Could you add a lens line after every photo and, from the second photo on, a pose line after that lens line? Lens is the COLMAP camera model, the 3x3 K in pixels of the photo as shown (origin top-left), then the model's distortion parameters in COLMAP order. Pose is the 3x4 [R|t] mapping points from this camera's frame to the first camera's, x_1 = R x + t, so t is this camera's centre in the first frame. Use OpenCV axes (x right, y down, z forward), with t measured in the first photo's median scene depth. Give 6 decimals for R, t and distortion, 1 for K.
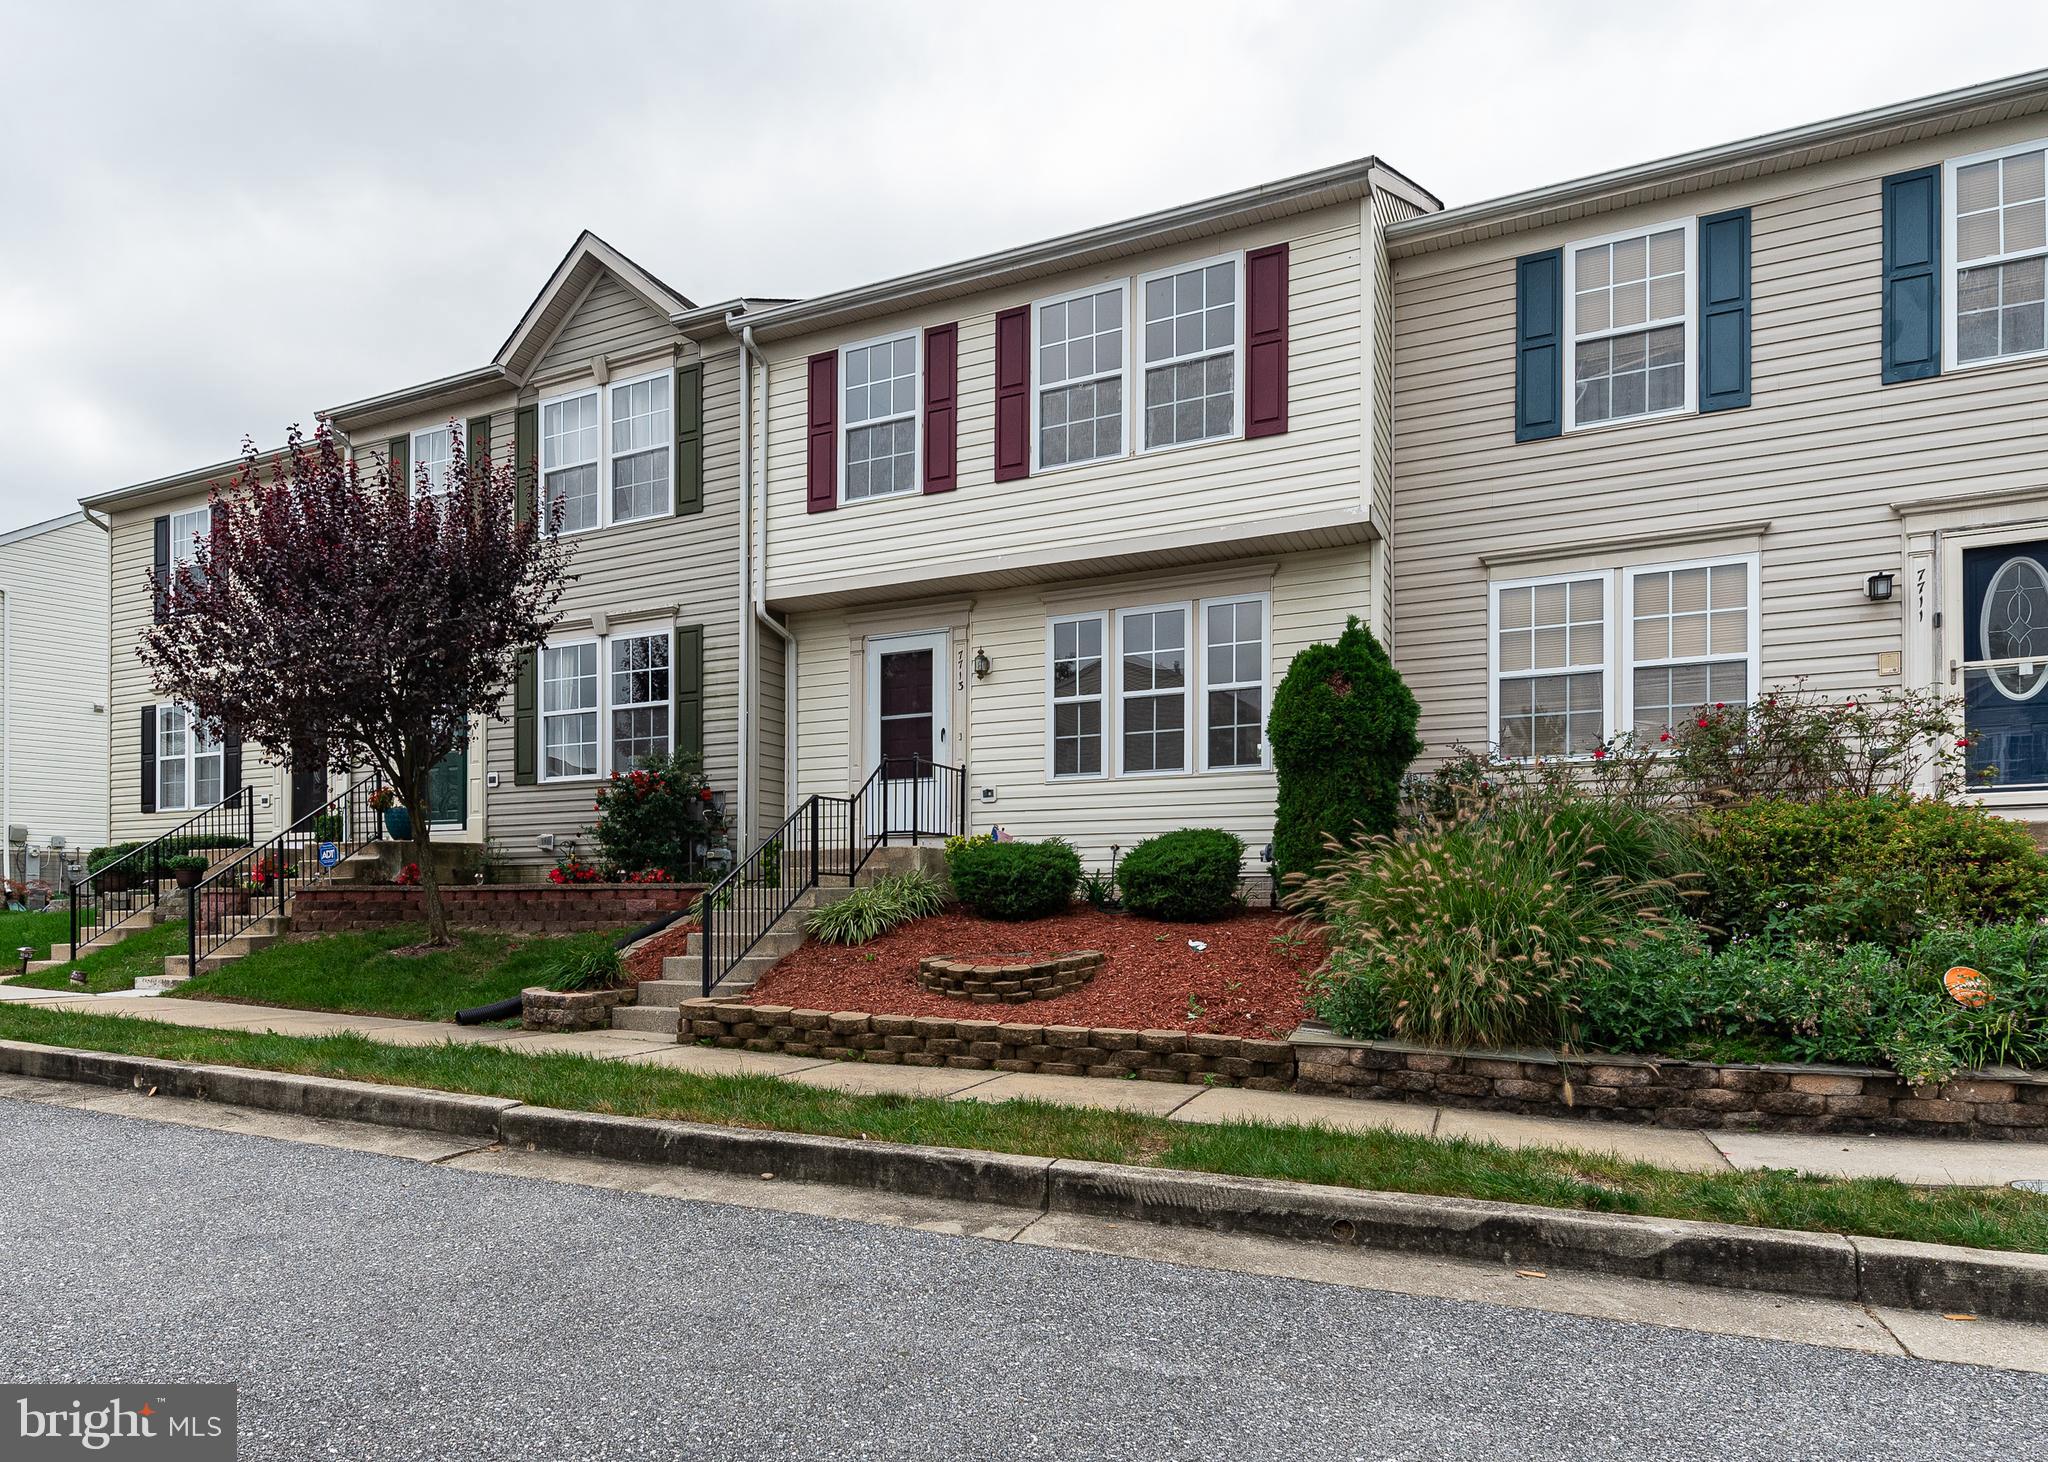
lens RADIAL K [[1113.5, 0, 985.7], [0, 1113.5, 896.6], [0, 0, 1]] dist [0.013309, -0.004765]
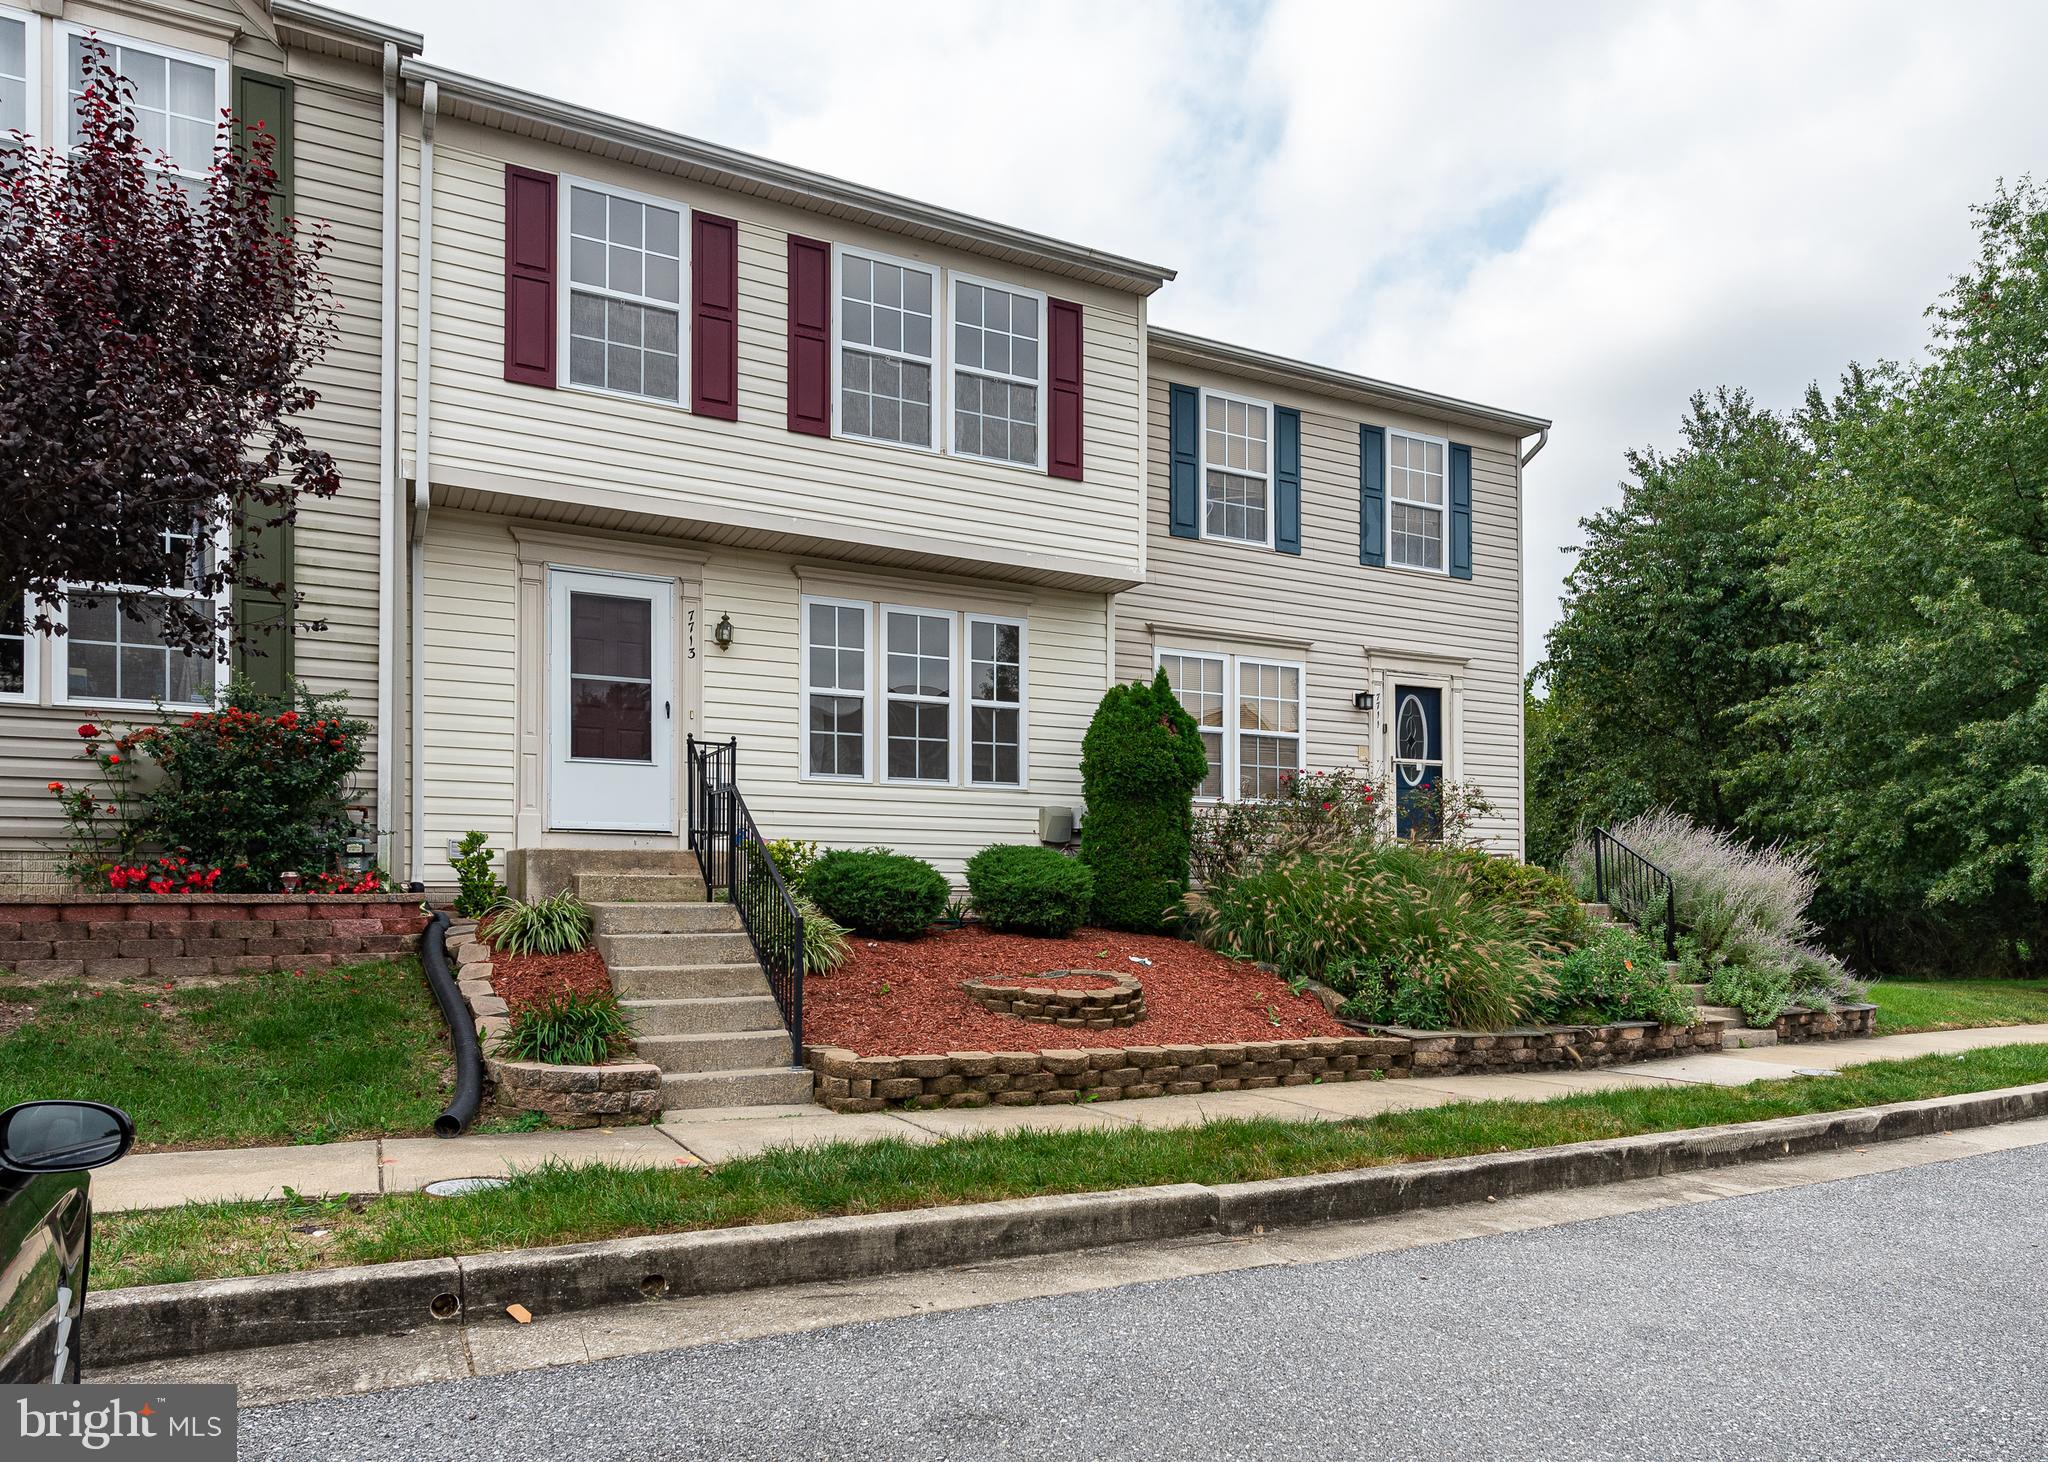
lens RADIAL K [[1202.7, 0, 1025.7], [0, 1202.7, 887.7], [0, 0, 1]] dist [0.019875, -0.011312]
pose [[0.648763, 0.009750, 0.760928, -0.636412], [-0.007851, 0.999950, -0.006119, -0.015348], [-0.760950, -0.002004, 0.648807, 0.280708]]
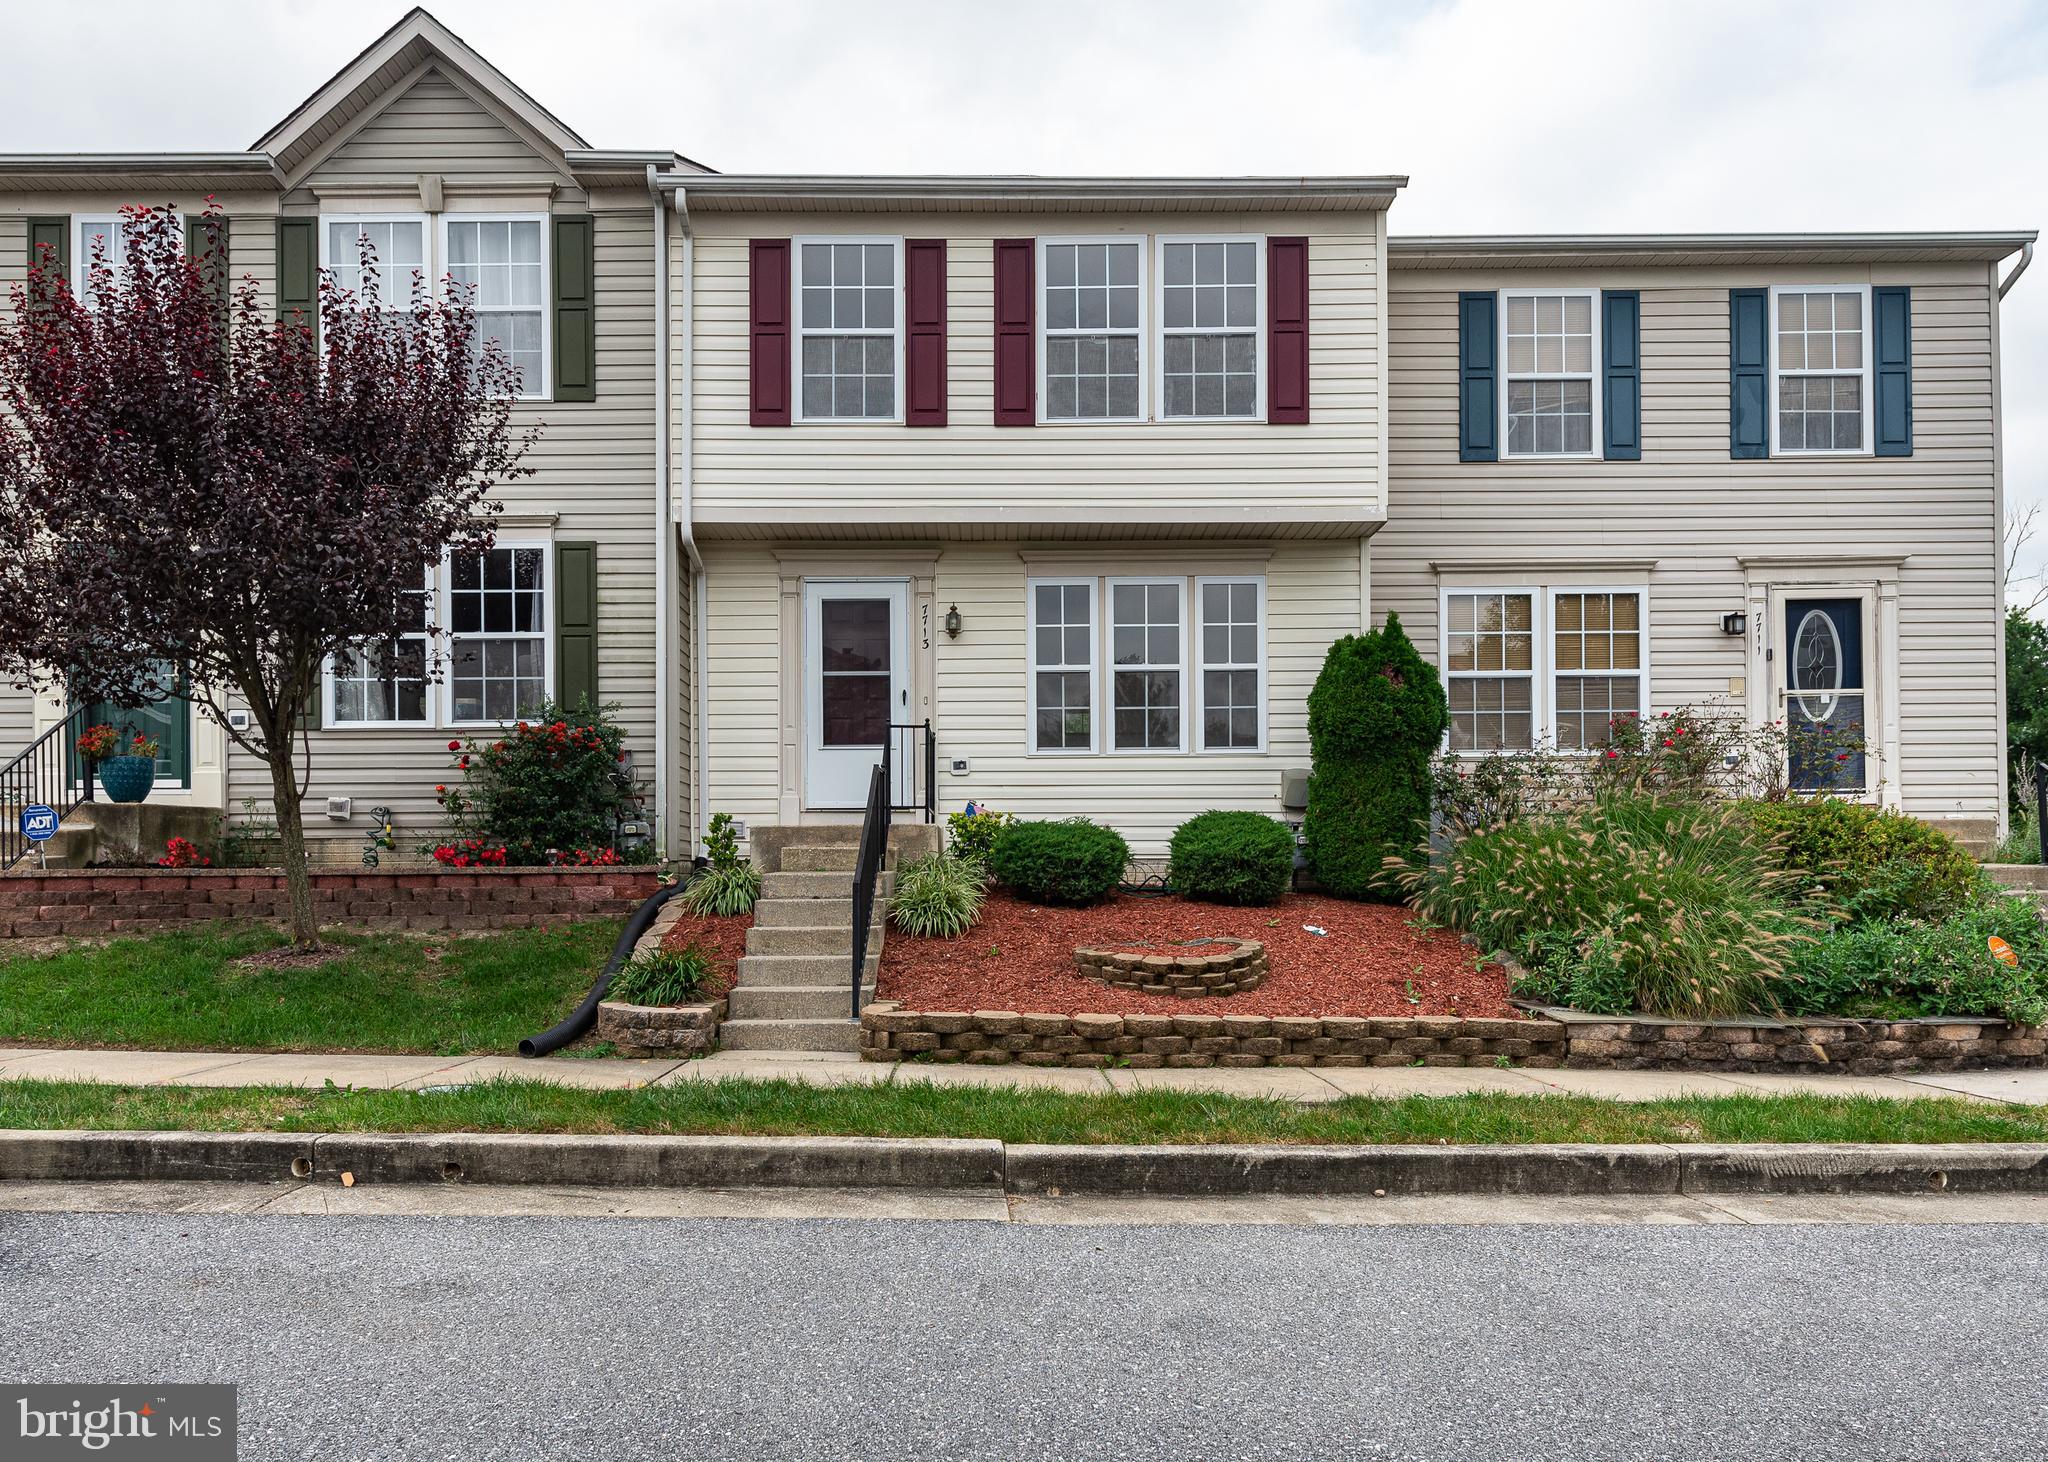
lens RADIAL K [[1221.0, 0, 1021.9], [0, 1221.0, 864.6], [0, 0, 1]] dist [0.024451, -0.015226]
pose [[0.912484, -0.000686, 0.409113, -0.419352], [0.002084, 0.999993, -0.002973, -0.010369], [-0.409108, 0.003566, 0.912479, 0.086934]]
